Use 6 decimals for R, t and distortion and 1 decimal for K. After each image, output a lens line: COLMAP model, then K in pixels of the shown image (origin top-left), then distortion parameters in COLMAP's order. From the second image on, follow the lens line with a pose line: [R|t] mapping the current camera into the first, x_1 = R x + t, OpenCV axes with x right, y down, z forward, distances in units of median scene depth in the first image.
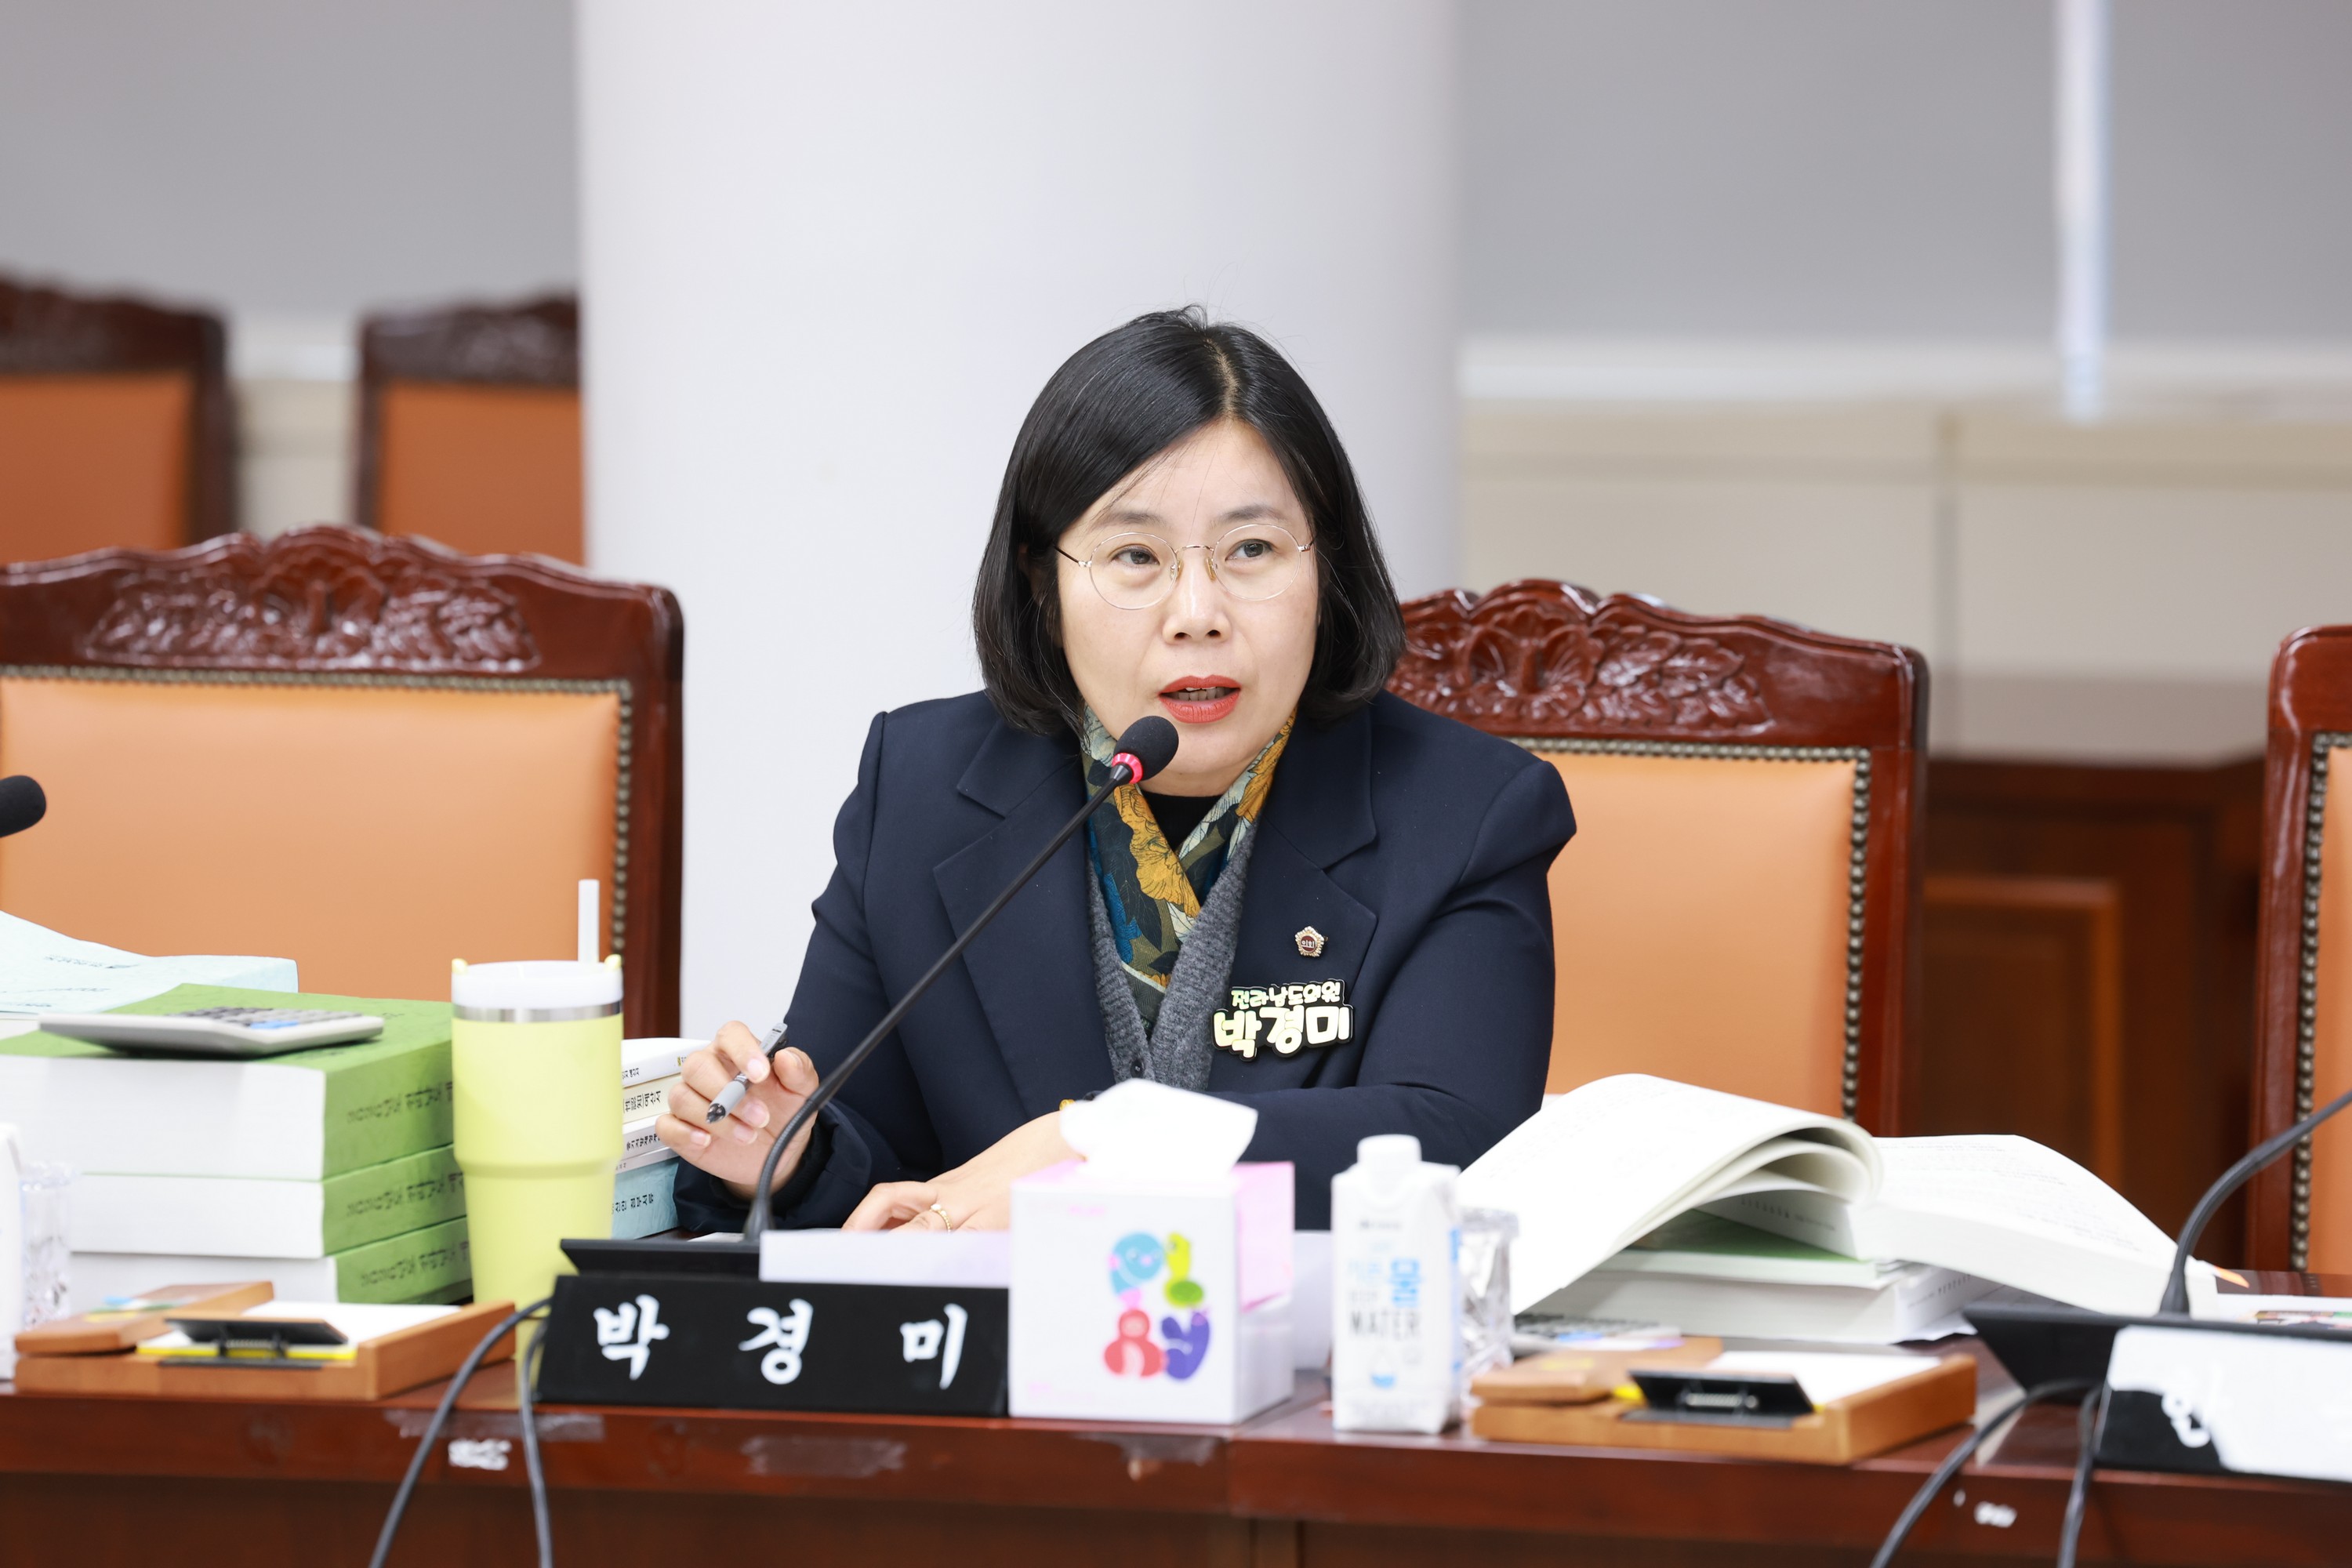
lens RADIAL K [[12339.9, 0, 1176.0], [0, 12339.9, 784.0], [0, 0, 1]] dist [1.126060, 22.201316]
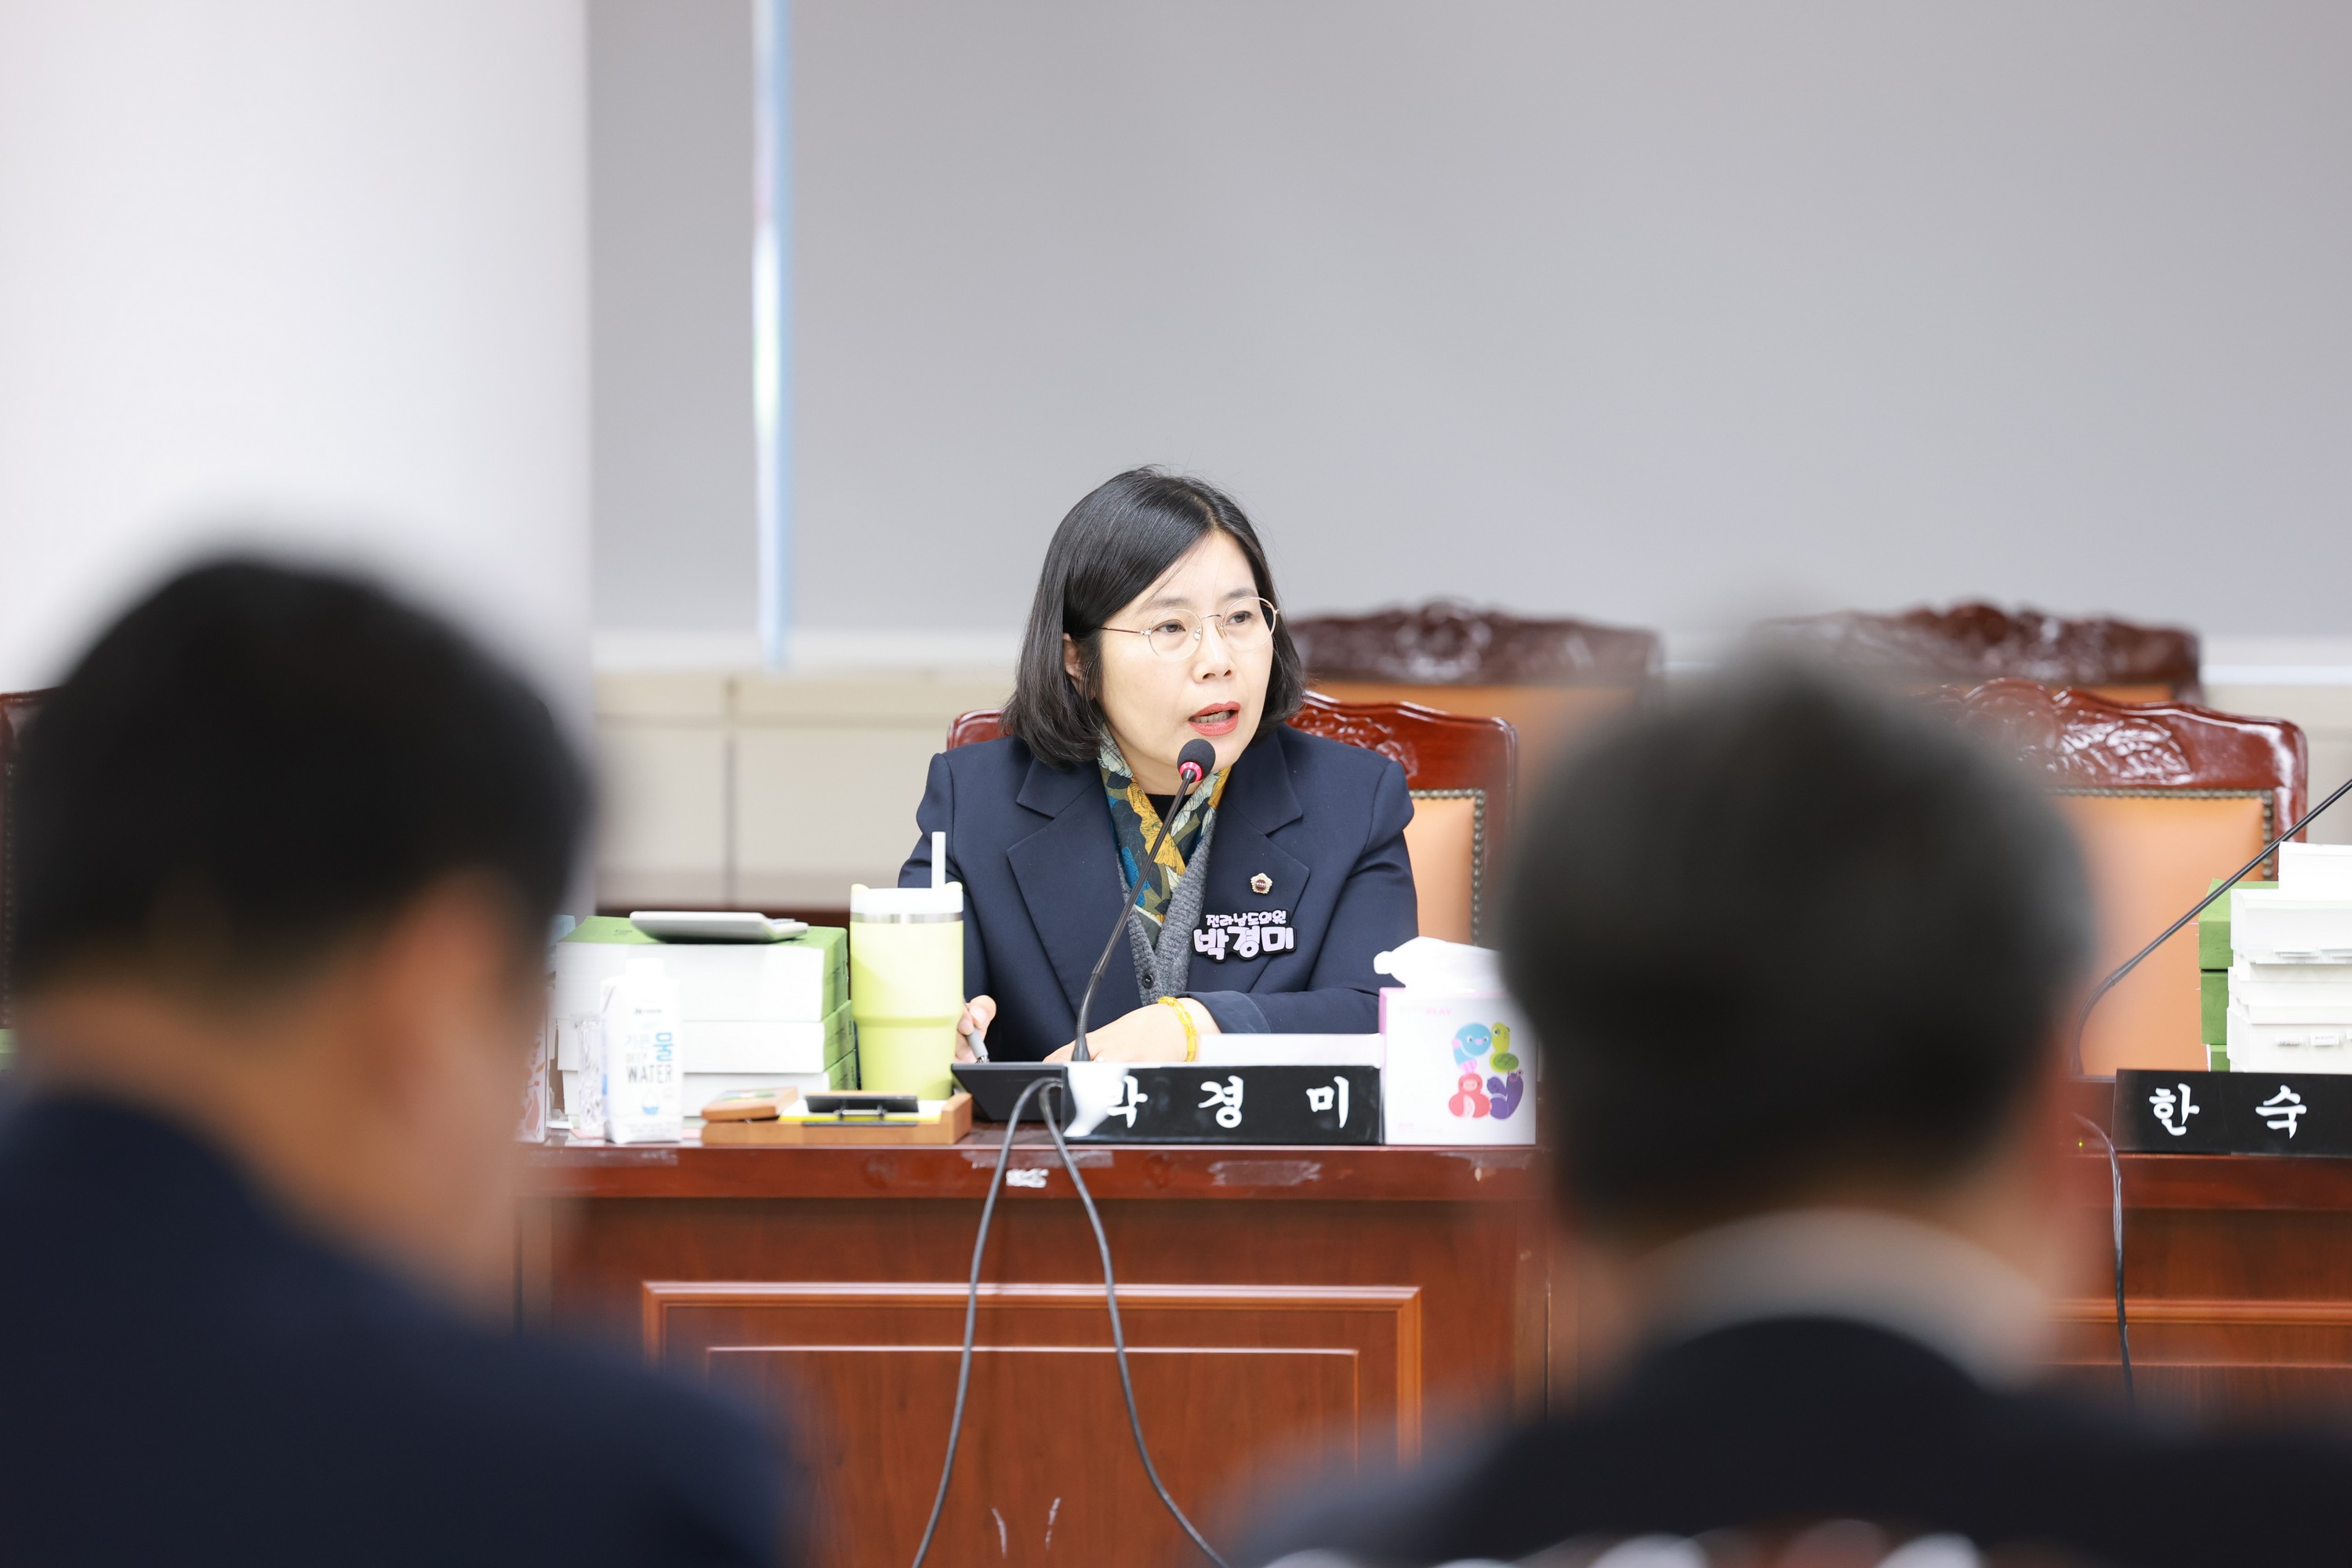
lens RADIAL K [[12339.9, 0, 1176.0], [0, 12339.9, 784.0], [0, 0, 1]] dist [1.126060, 22.201316]
pose [[0.956824, -0.000252, 0.290669, -0.435303], [0.014492, 0.998797, -0.046837, 0.069365], [-0.290307, 0.049027, 0.955677, -0.425976]]
